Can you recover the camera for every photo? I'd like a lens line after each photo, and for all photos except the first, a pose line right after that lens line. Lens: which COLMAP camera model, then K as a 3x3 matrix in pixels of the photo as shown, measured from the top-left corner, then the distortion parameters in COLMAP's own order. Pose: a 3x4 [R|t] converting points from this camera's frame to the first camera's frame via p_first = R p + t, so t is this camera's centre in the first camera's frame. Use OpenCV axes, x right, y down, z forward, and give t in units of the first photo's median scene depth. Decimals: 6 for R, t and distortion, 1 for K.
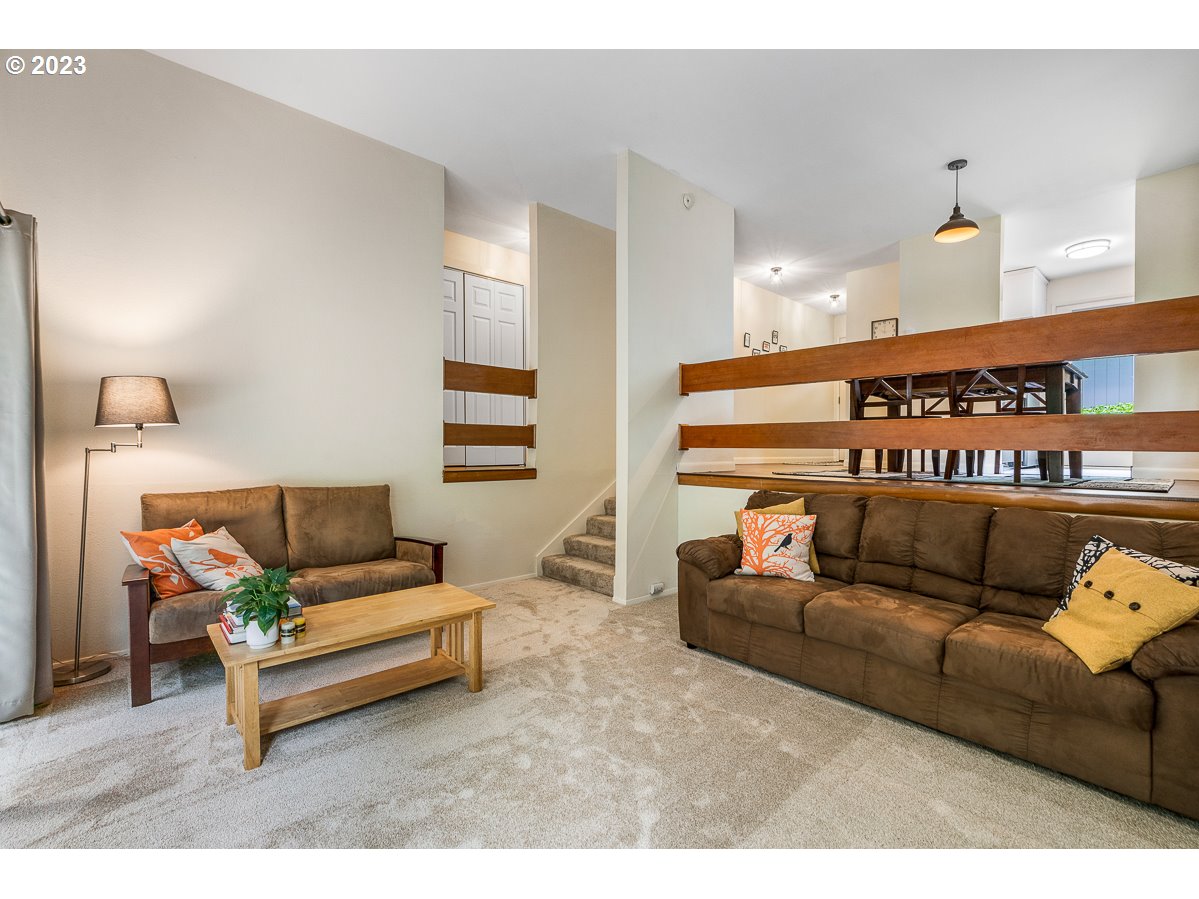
lens RADIAL K [[539.8, 0, 628.3], [0, 539.8, 456.7], [0, 0, 1]] dist [-0.004474, 0.000713]
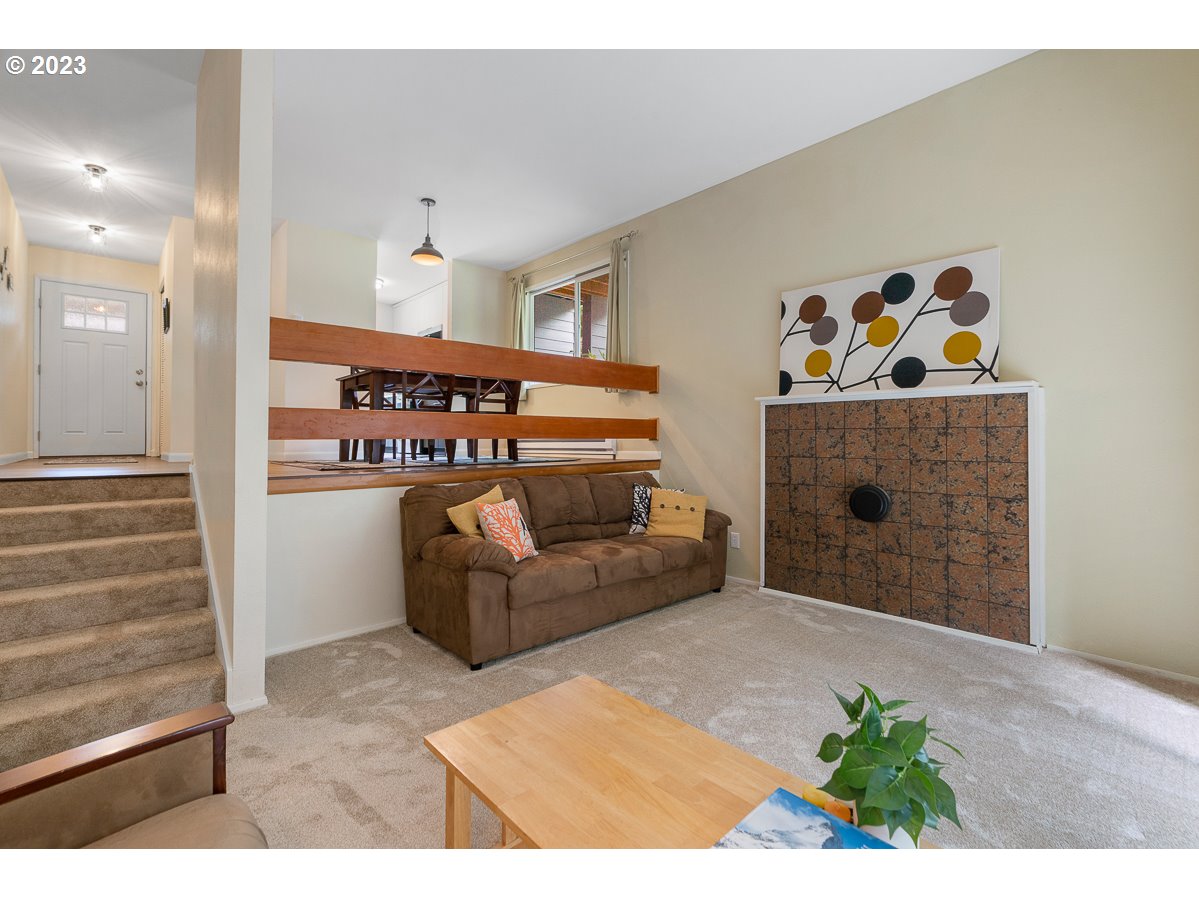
lens RADIAL K [[539.8, 0, 595.0], [0, 539.8, 434.3], [0, 0, 1]] dist [-0.004474, 0.000713]
pose [[0.024950, -0.004118, 0.999680, -0.602566], [0.023175, 0.999725, 0.003539, -0.019250], [-0.999420, 0.023080, 0.025039, 0.628384]]
